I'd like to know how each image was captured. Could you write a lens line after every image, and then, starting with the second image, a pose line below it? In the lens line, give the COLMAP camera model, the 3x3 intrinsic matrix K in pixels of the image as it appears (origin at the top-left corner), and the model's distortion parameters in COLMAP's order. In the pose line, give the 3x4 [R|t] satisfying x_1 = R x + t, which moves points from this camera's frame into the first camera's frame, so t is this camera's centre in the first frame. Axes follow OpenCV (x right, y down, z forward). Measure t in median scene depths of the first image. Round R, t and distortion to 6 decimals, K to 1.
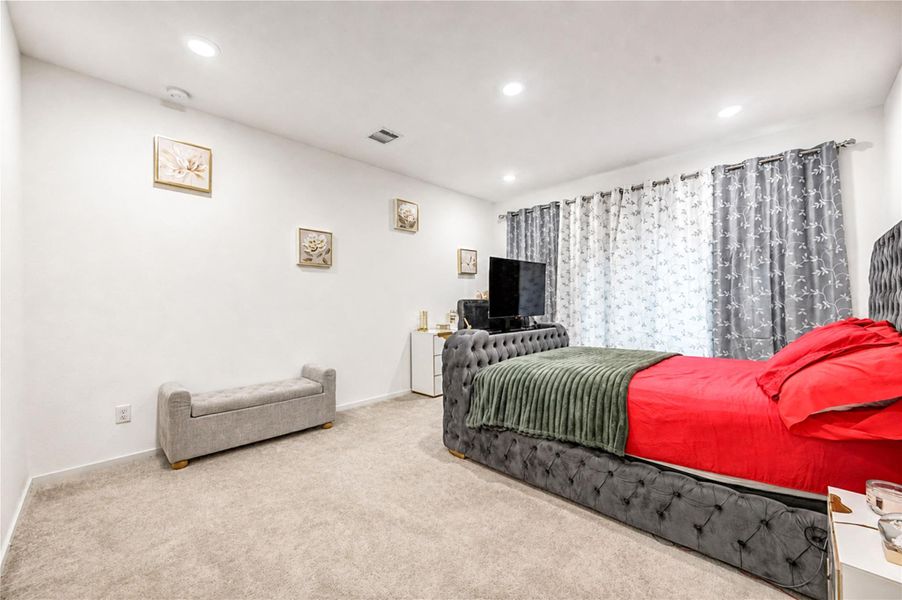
lens RADIAL K [[346.1, 0, 448.4], [0, 346.1, 290.9], [0, 0, 1]] dist [-0.000112, -0.000114]
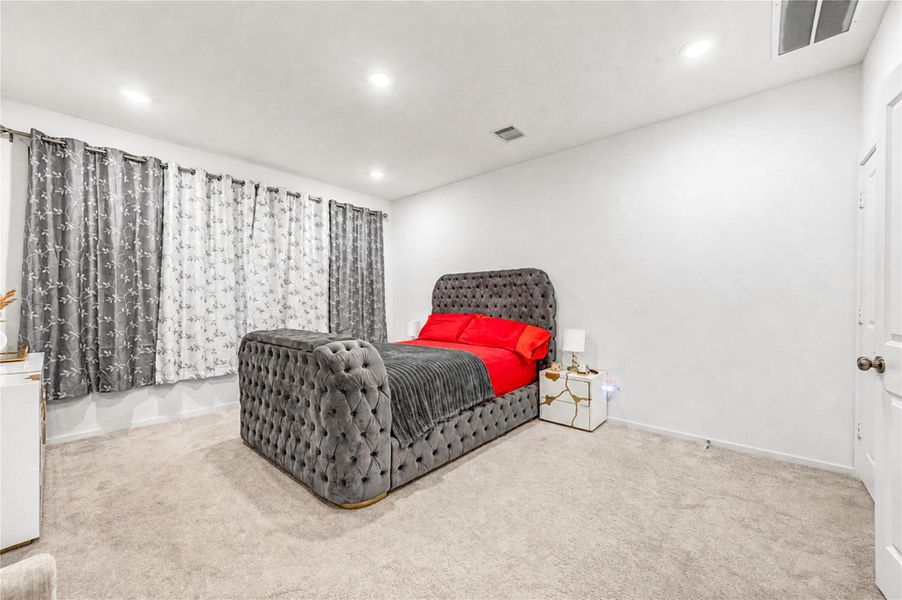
lens RADIAL K [[355.6, 0, 453.0], [0, 355.6, 300.8], [0, 0, 1]] dist [0.001474, 0.000075]
pose [[-0.050976, 0.004183, 0.998691, -0.696198], [-0.029792, 0.999540, -0.005707, 0.017512], [-0.998255, -0.030044, -0.050828, 0.708875]]
